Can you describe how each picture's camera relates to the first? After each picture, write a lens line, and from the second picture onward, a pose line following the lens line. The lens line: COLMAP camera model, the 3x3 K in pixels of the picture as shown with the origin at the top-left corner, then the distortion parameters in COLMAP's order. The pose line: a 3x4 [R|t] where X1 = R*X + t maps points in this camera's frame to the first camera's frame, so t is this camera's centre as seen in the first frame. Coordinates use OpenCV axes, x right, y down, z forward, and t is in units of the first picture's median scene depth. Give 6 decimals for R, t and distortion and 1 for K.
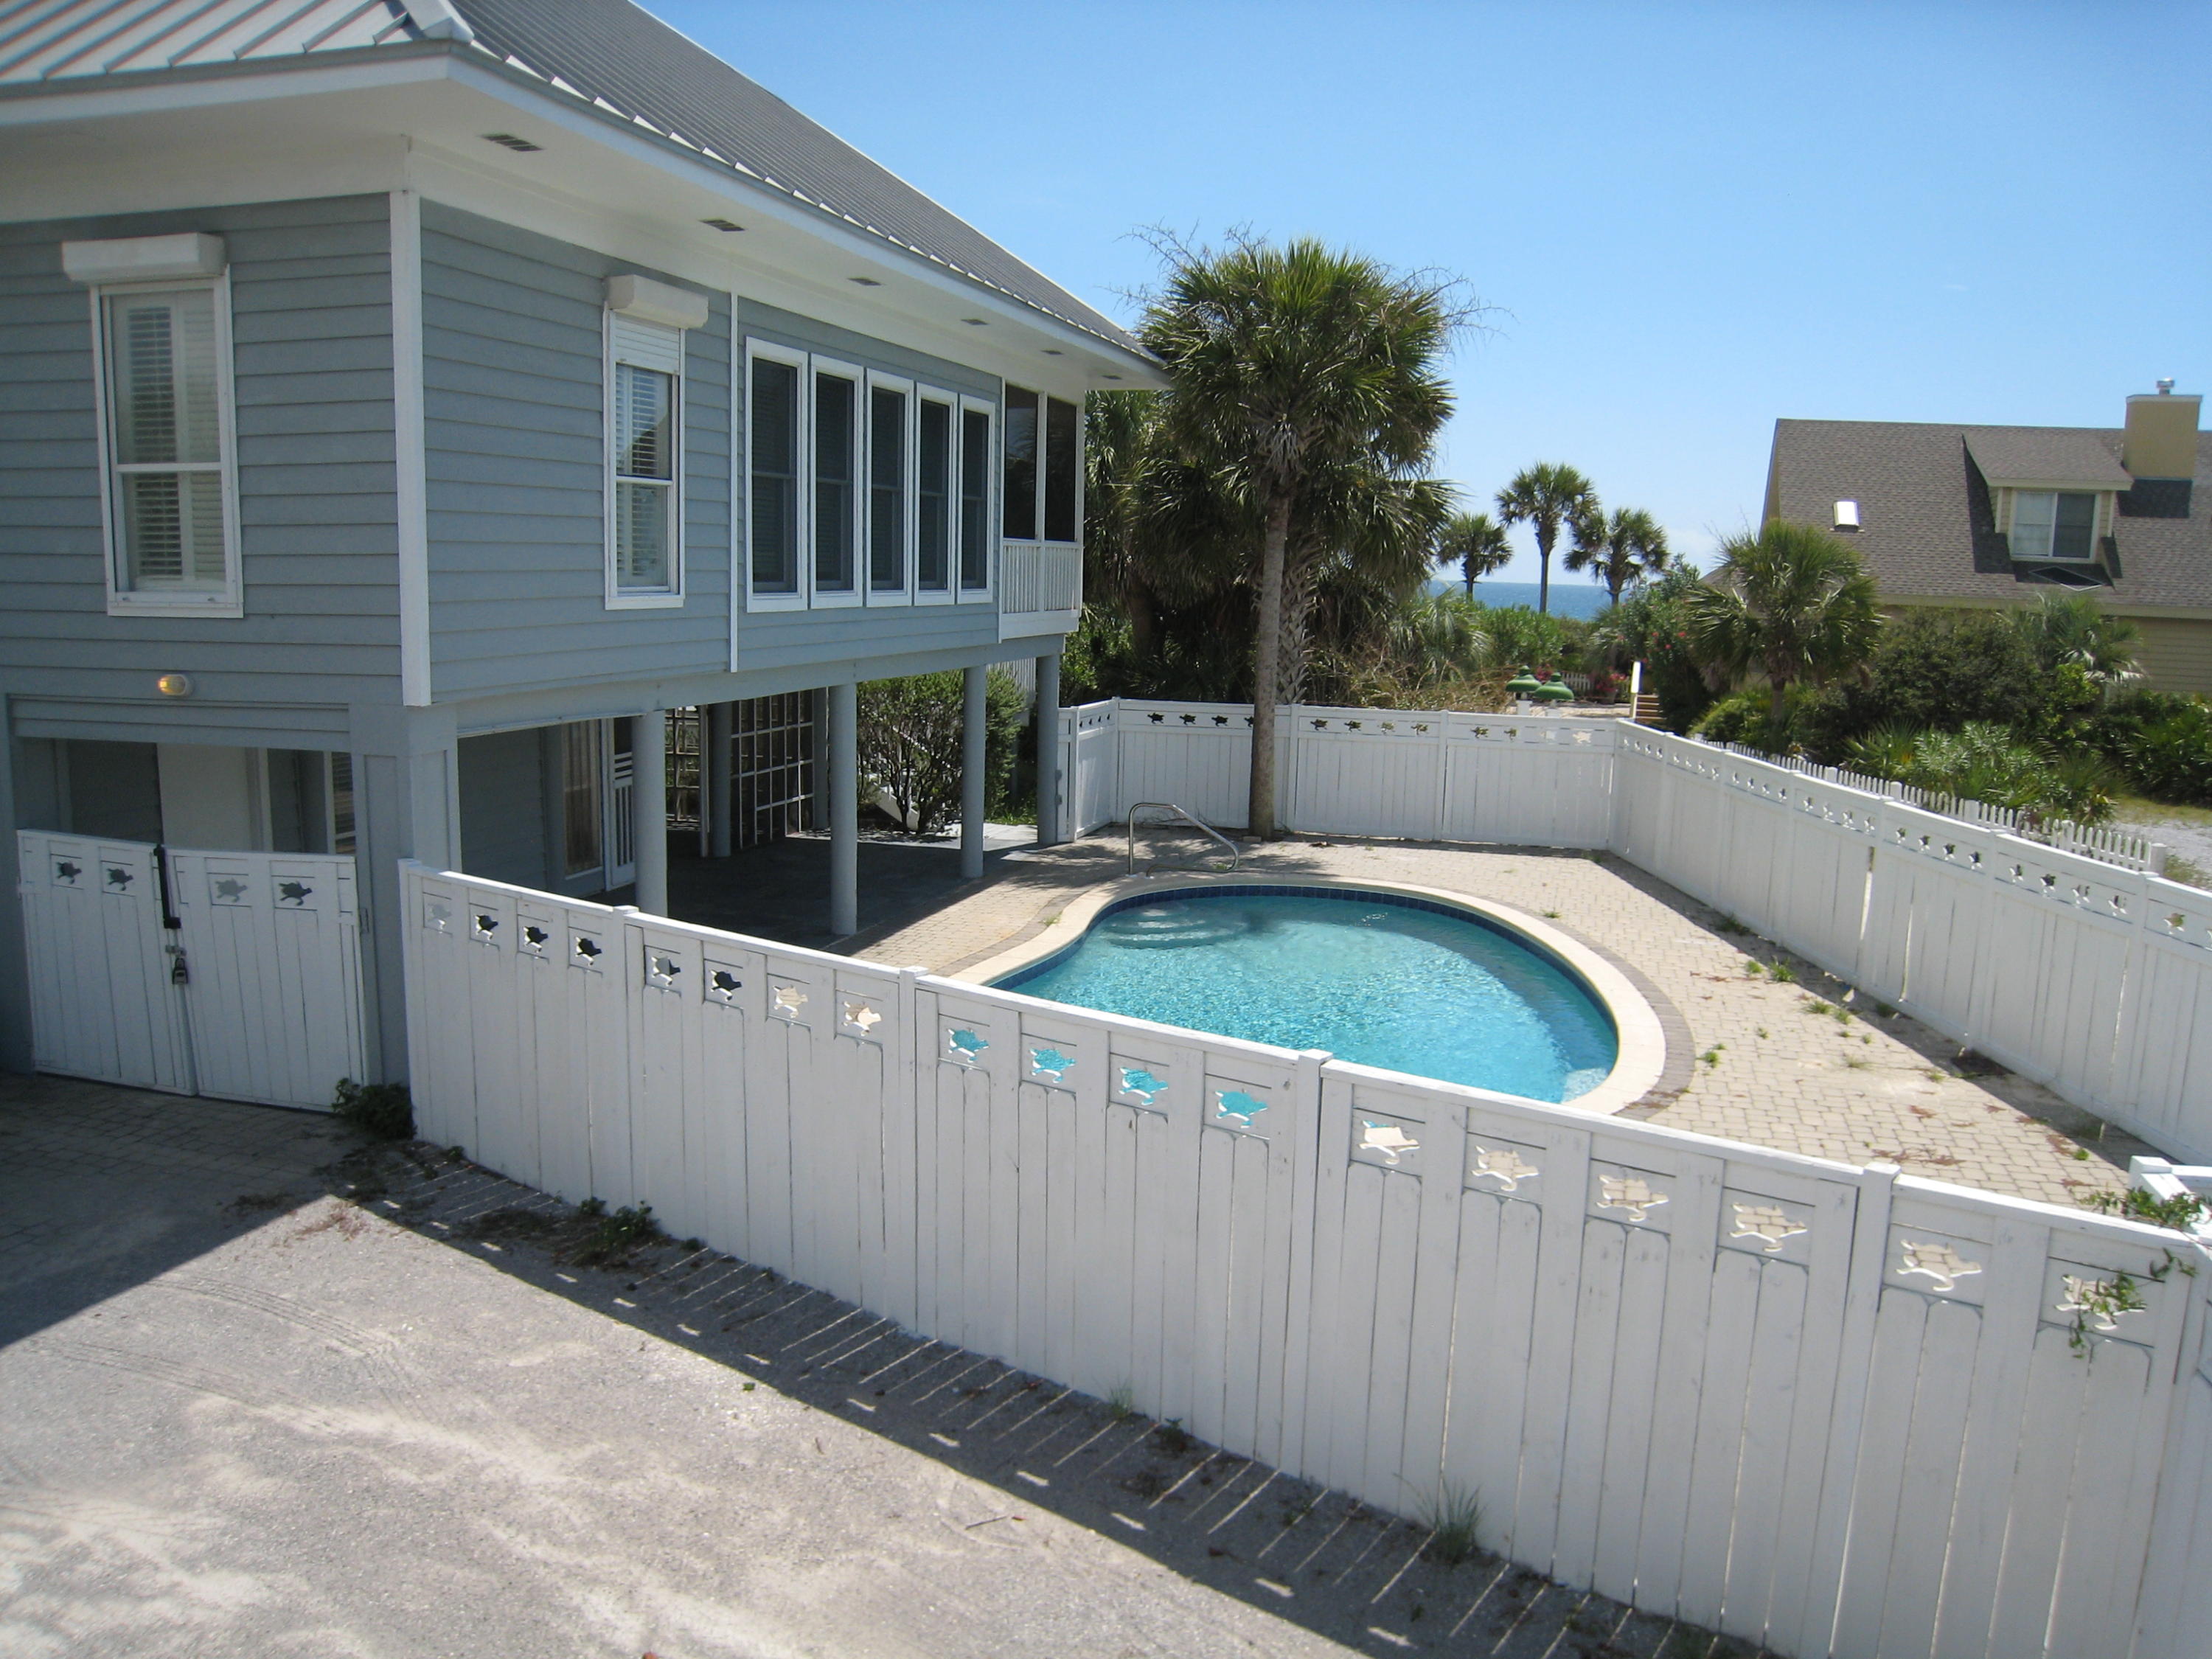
lens RADIAL K [[1825.4, 0, 1137.0], [0, 1825.4, 912.8], [0, 0, 1]] dist [-0.170751, 0.109023]
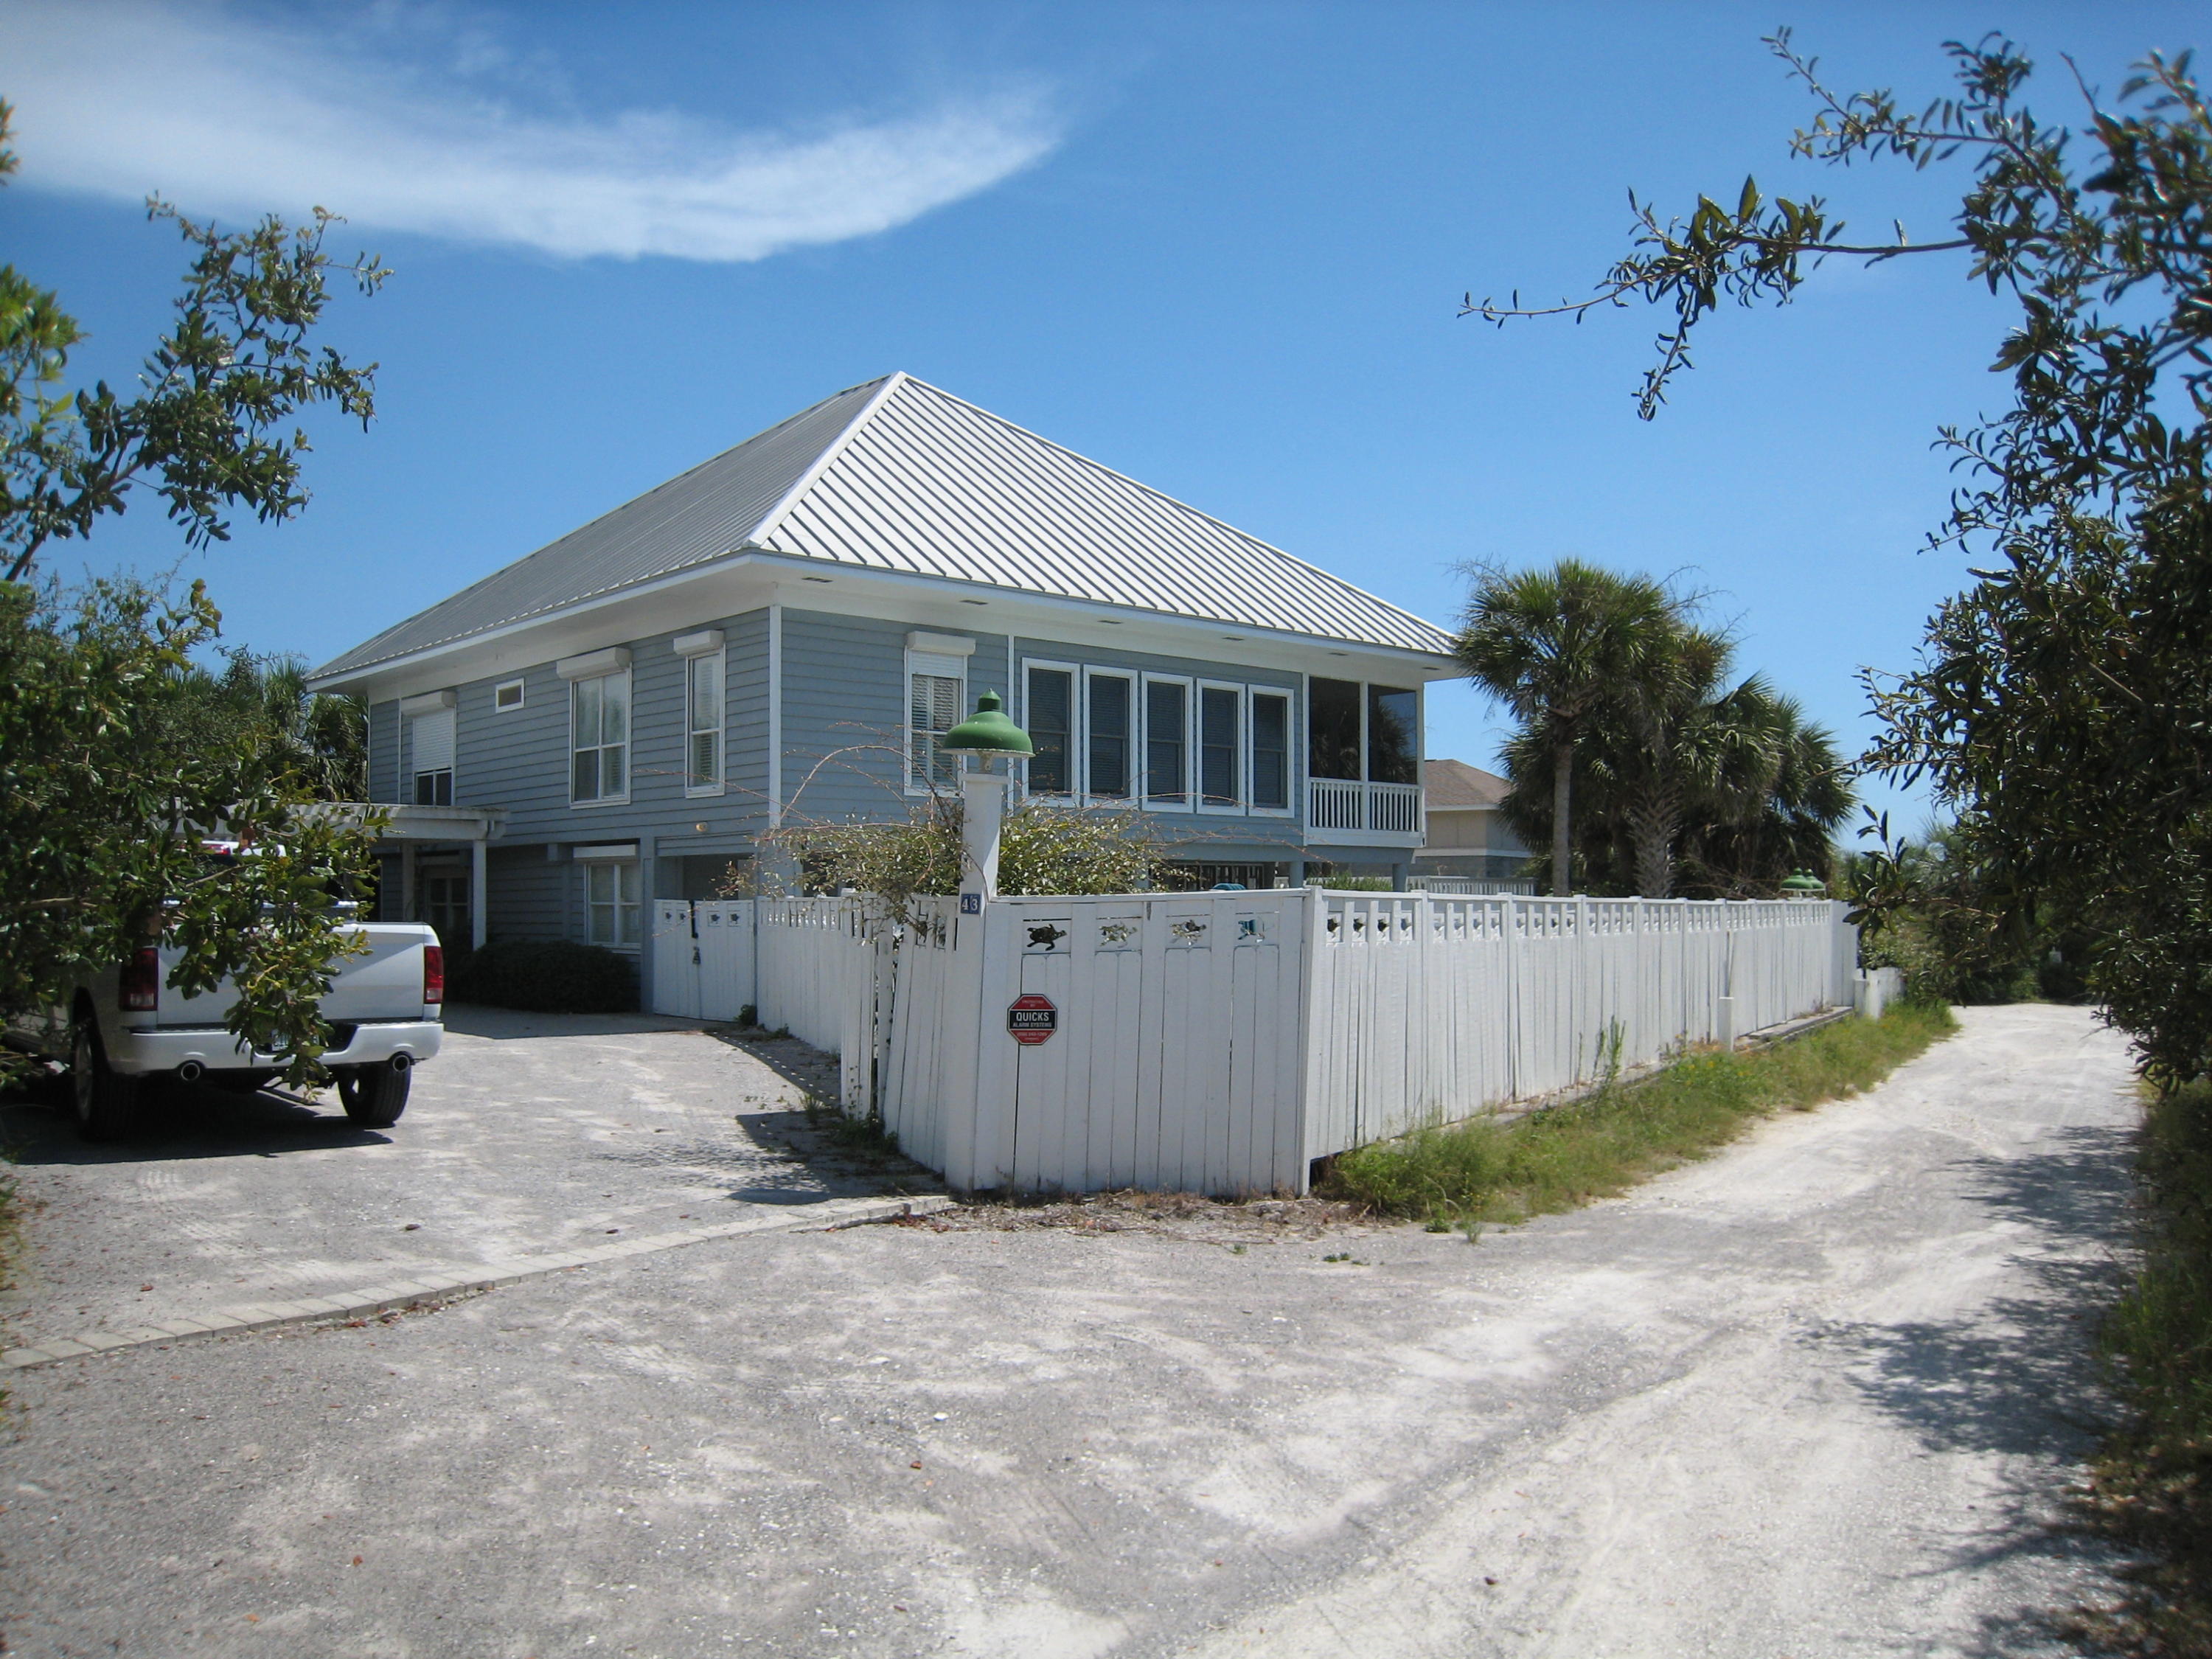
lens RADIAL K [[1825.4, 0, 1137.0], [0, 1825.4, 912.8], [0, 0, 1]] dist [-0.170751, 0.109023]
pose [[0.849471, -0.019369, -0.527280, 0.970525], [-0.078976, 0.983401, -0.163358, 0.265569], [0.521691, 0.180410, 0.833841, -0.525894]]
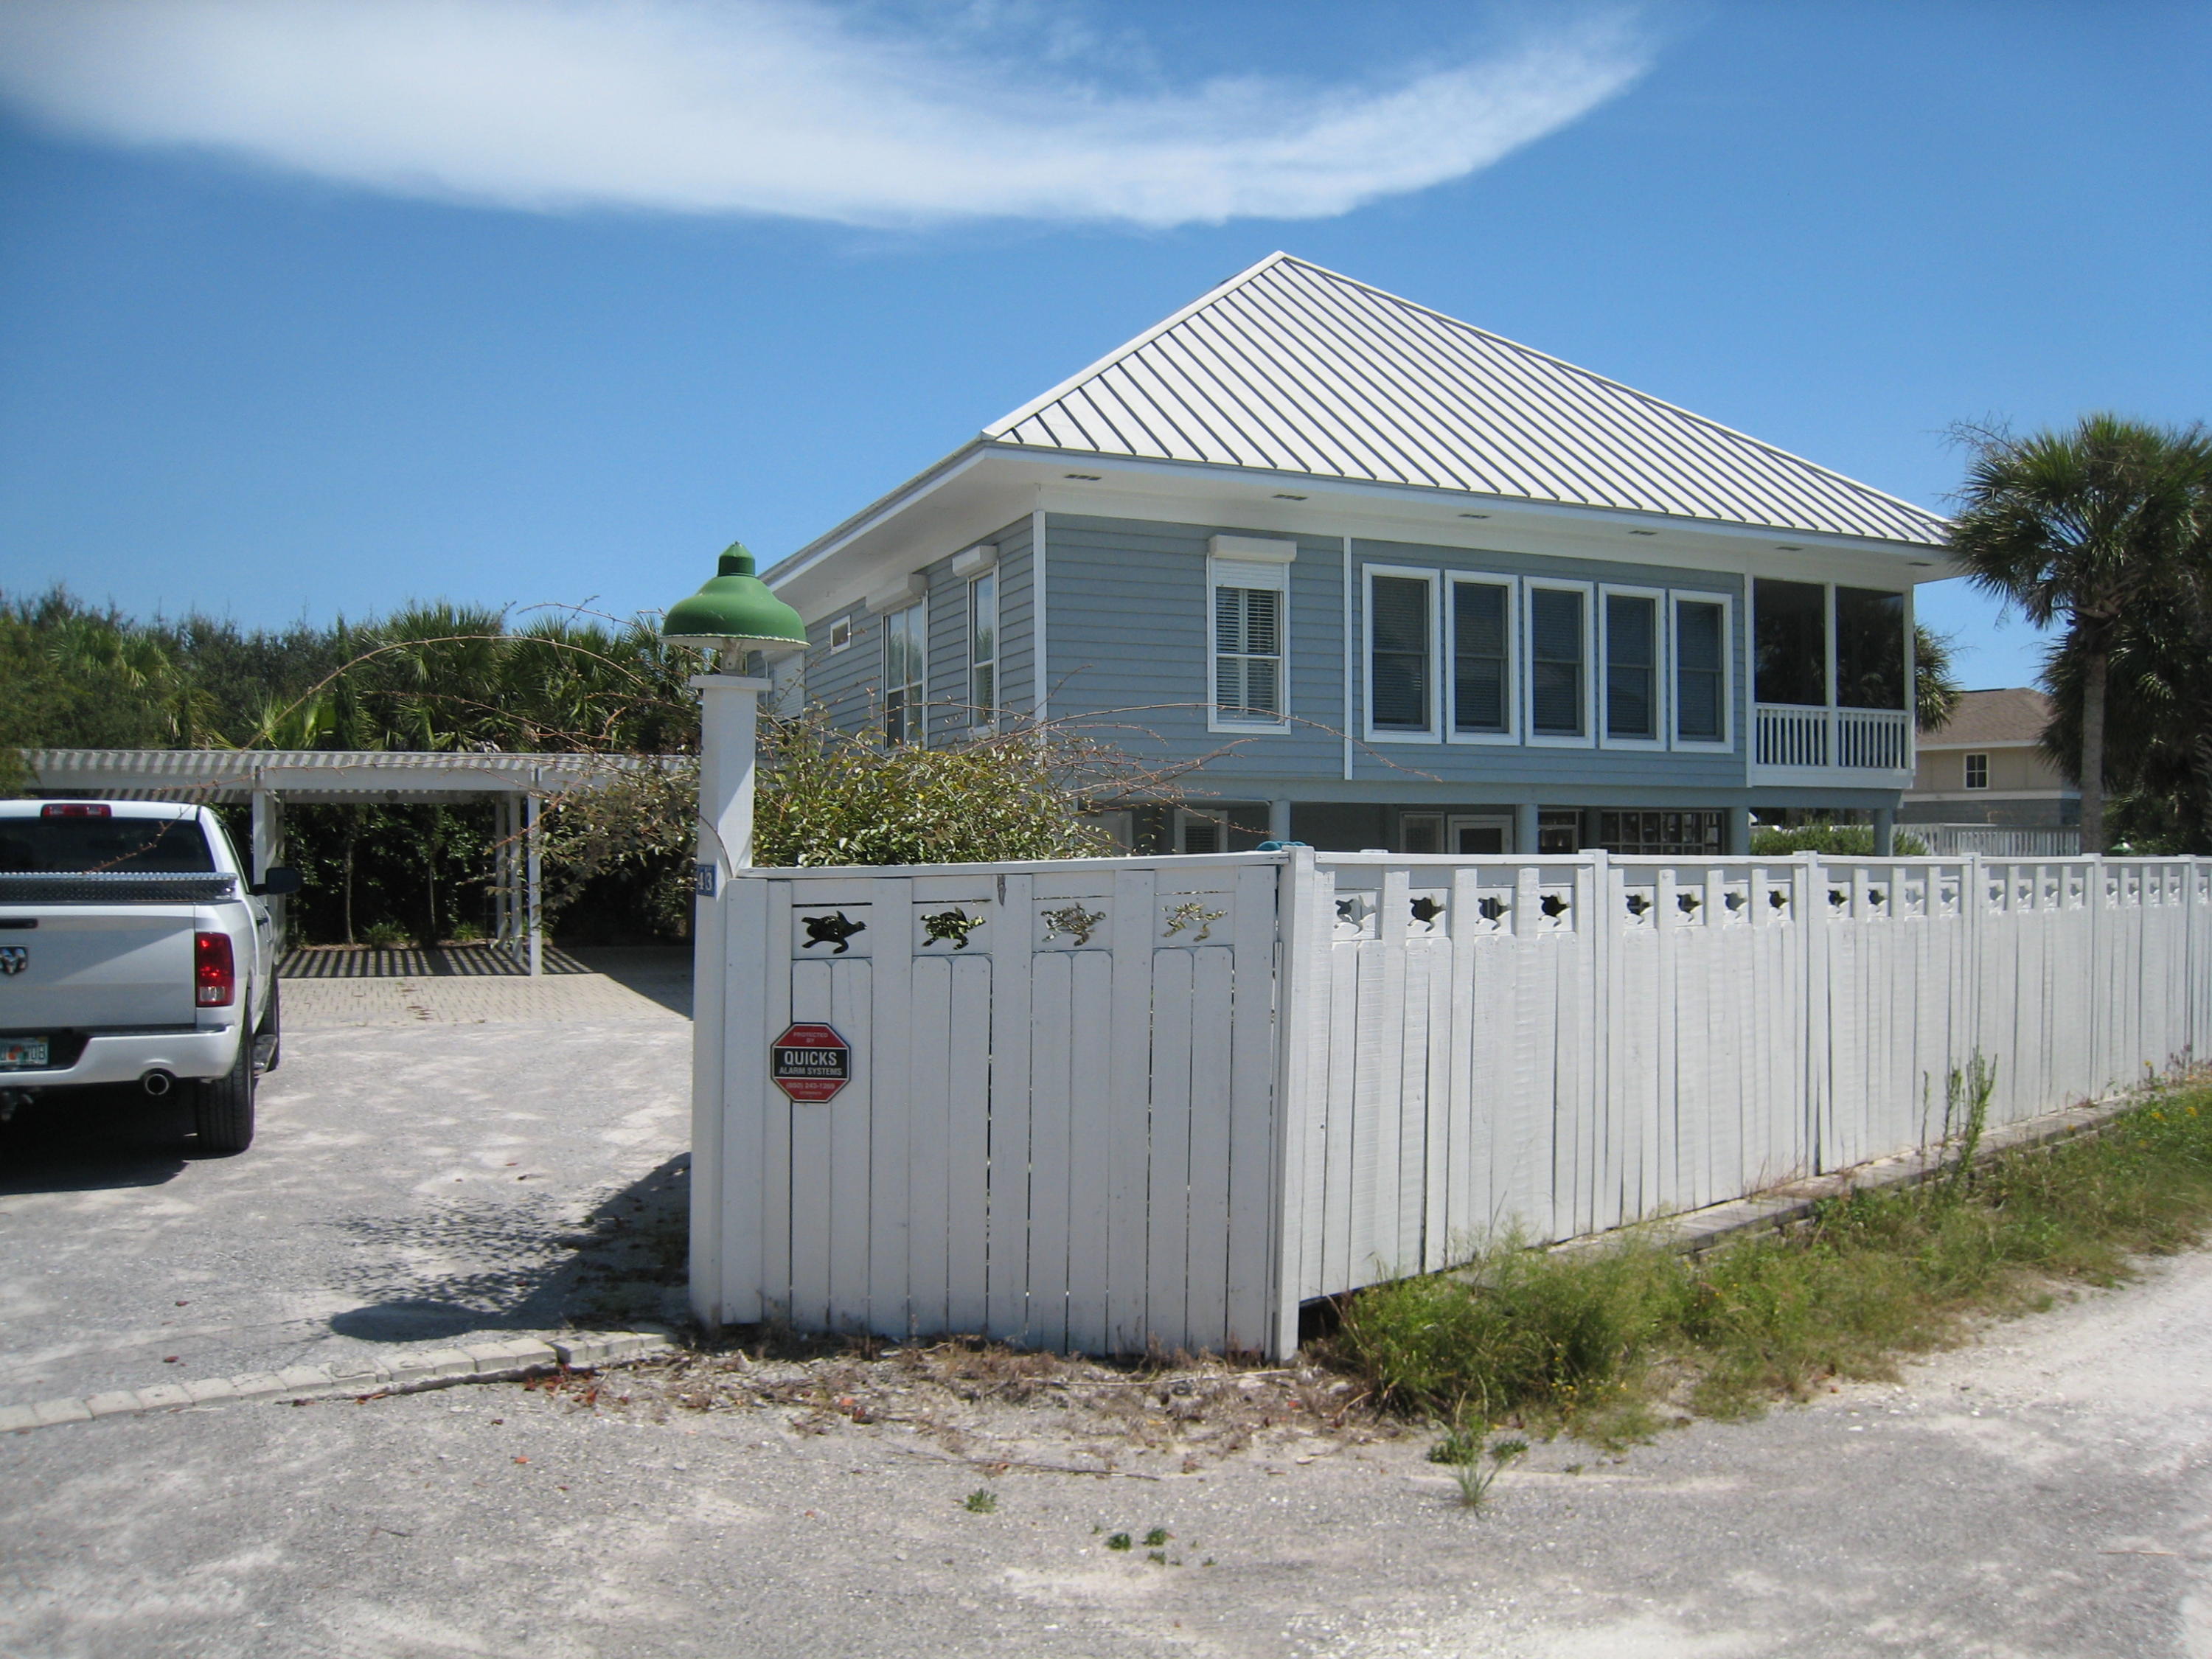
lens RADIAL K [[1825.4, 0, 1137.0], [0, 1825.4, 912.8], [0, 0, 1]] dist [-0.170751, 0.109023]
pose [[0.636717, -0.000622, -0.771097, 0.952166], [-0.123618, 0.986983, -0.102872, 0.177286], [0.761124, 0.160822, 0.628352, -0.094711]]
